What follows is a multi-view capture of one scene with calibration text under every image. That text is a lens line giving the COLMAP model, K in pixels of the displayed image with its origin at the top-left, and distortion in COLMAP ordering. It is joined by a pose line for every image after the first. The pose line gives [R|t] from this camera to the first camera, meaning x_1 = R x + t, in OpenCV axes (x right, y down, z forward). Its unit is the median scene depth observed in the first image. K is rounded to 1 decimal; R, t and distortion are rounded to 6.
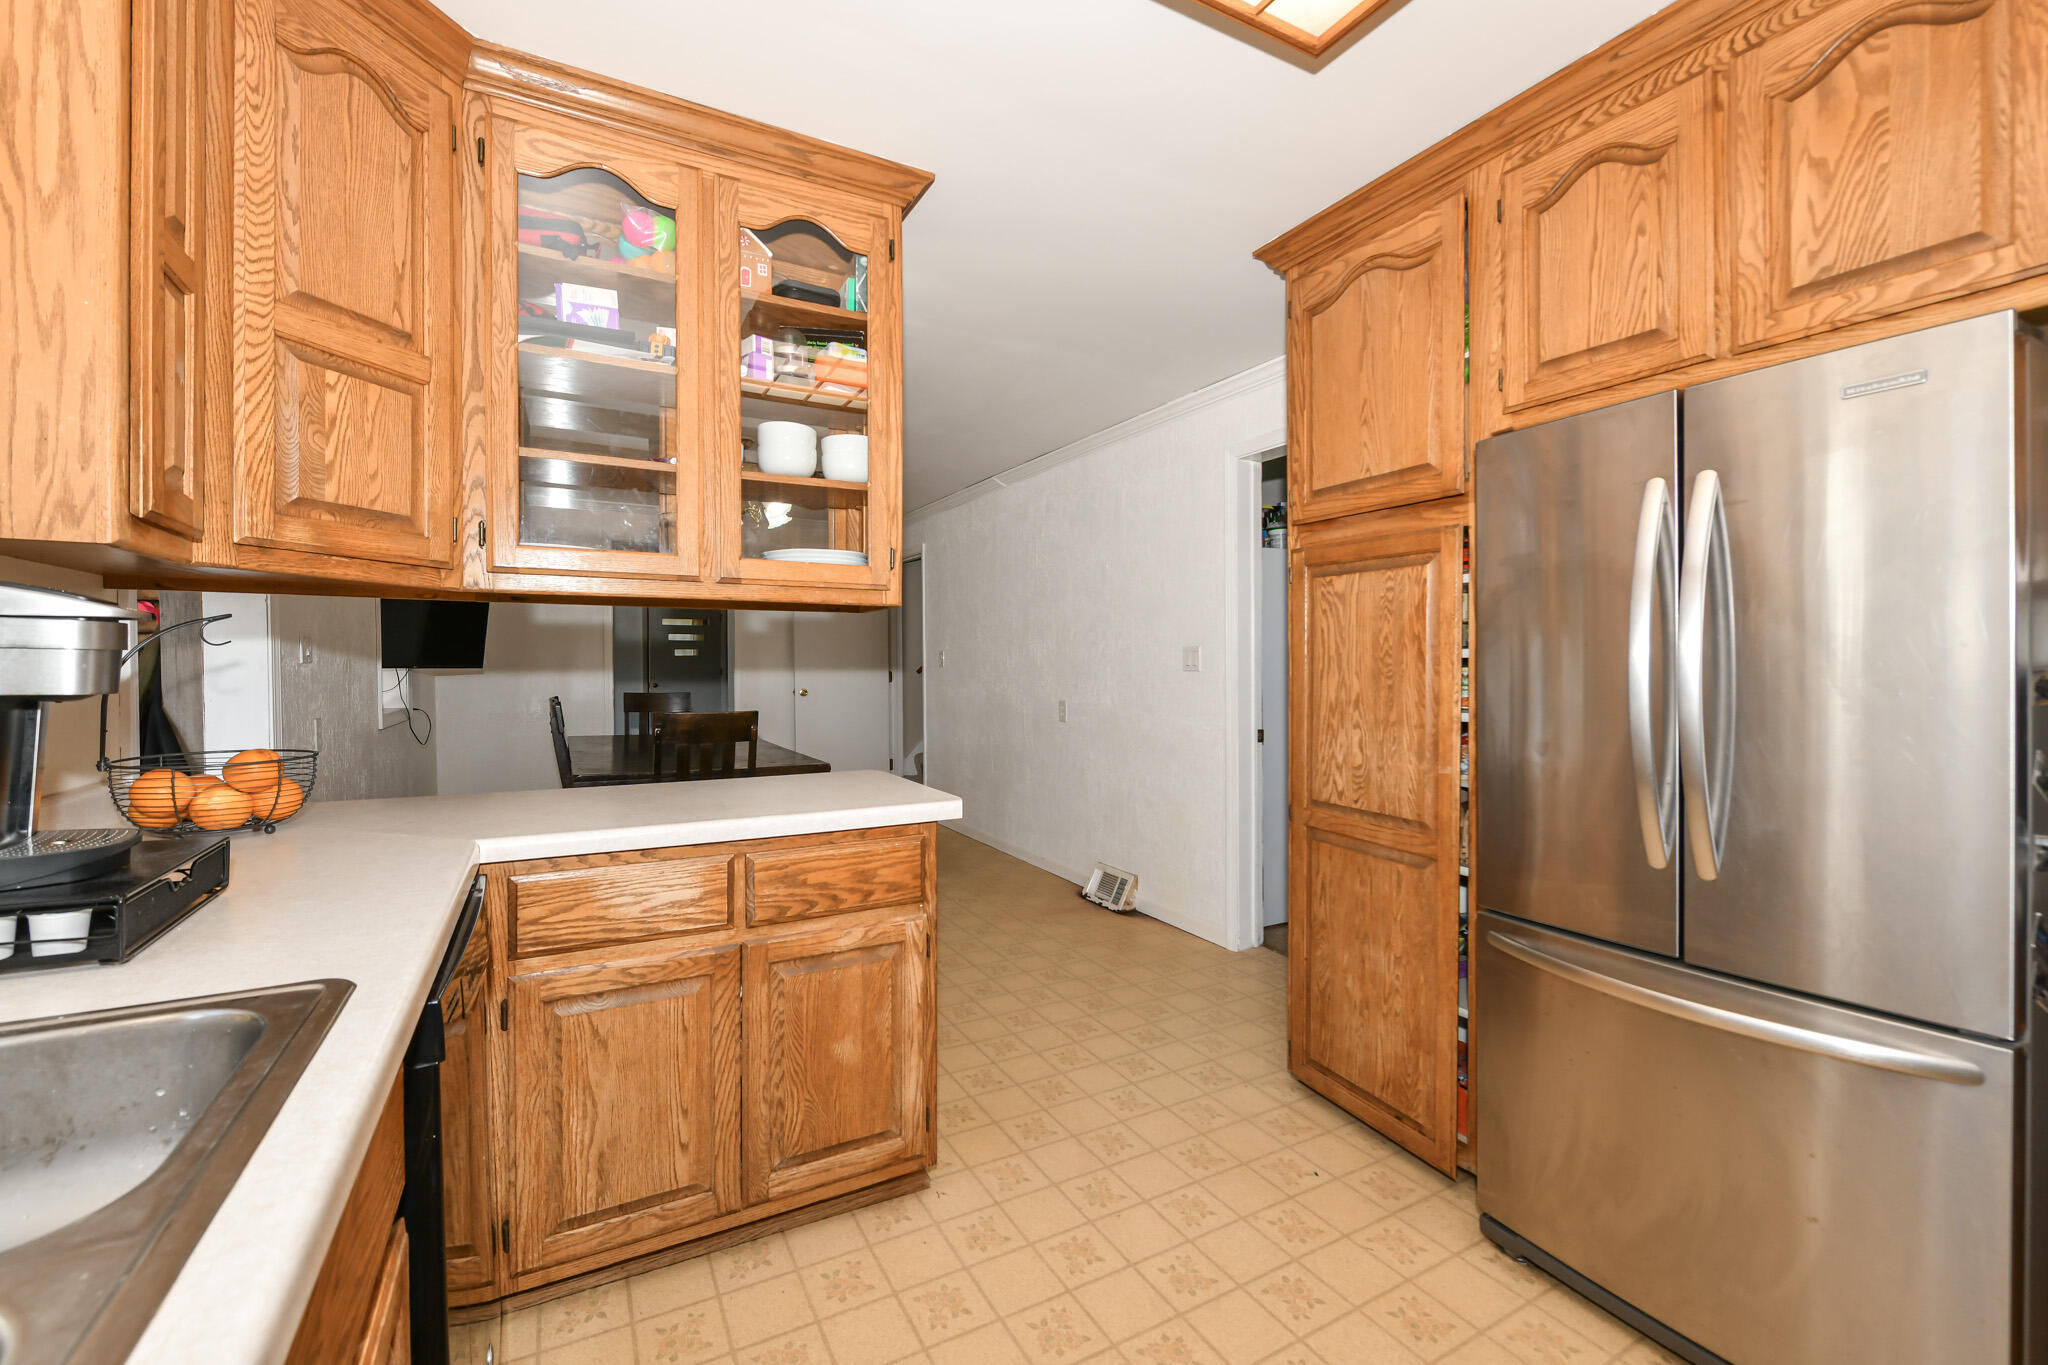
lens RADIAL K [[826.5, 0, 1007.0], [0, 826.5, 672.9], [0, 0, 1]] dist [-0.007149, -0.000067]
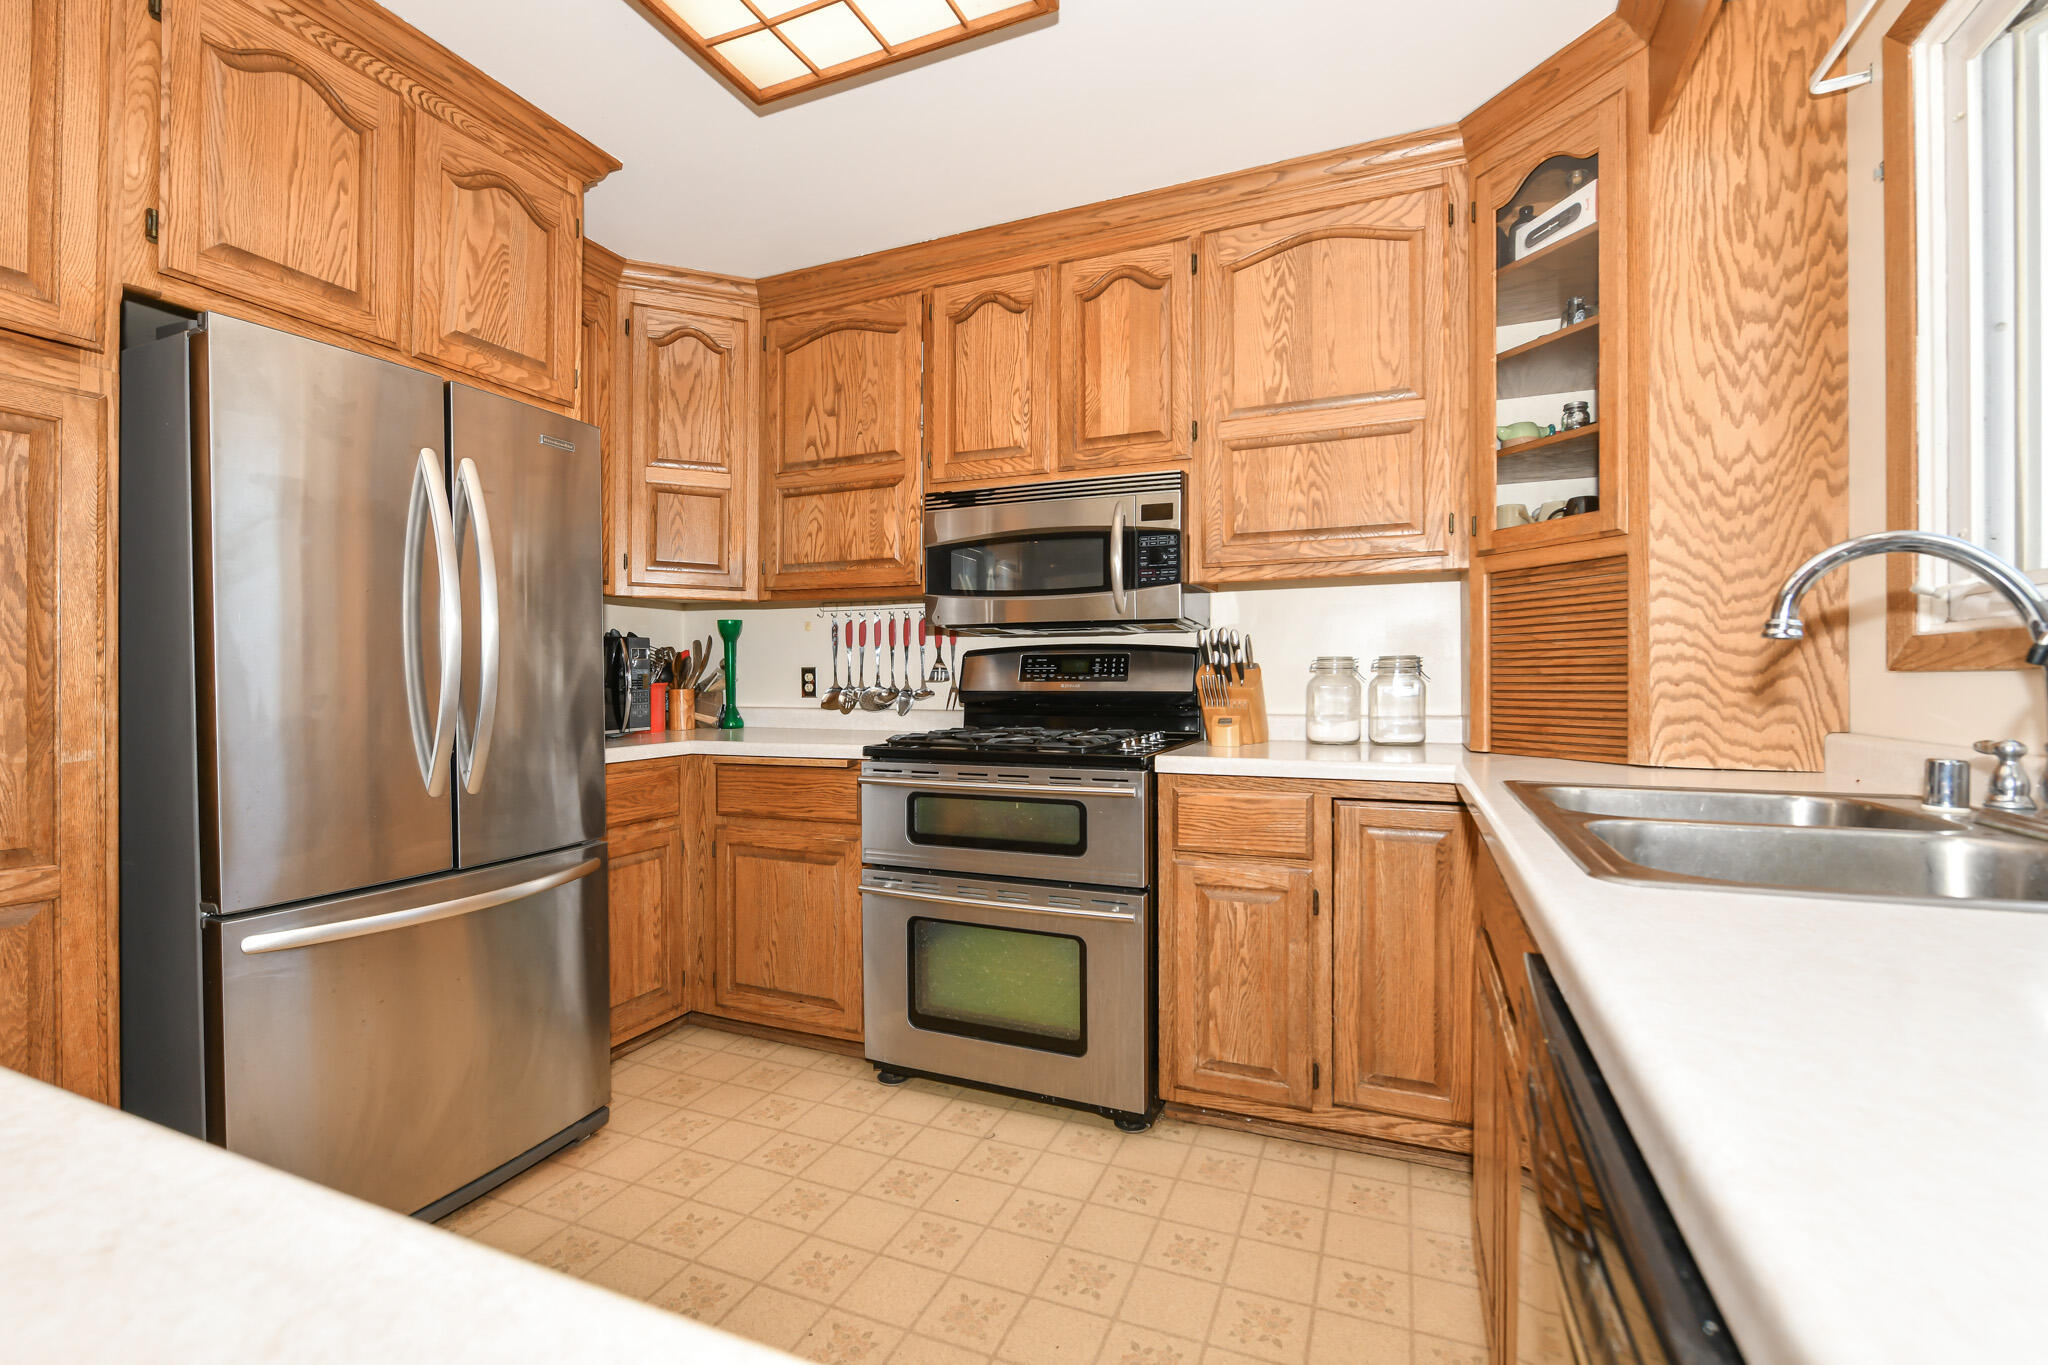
lens RADIAL K [[841.4, 0, 1012.6], [0, 841.4, 683.8], [0, 0, 1]] dist [-0.003628, 0.000343]
pose [[-0.607152, -0.009057, 0.794534, -0.562225], [0.007794, 0.999819, 0.017354, 0.065994], [-0.794547, 0.016729, -0.606972, 0.978689]]
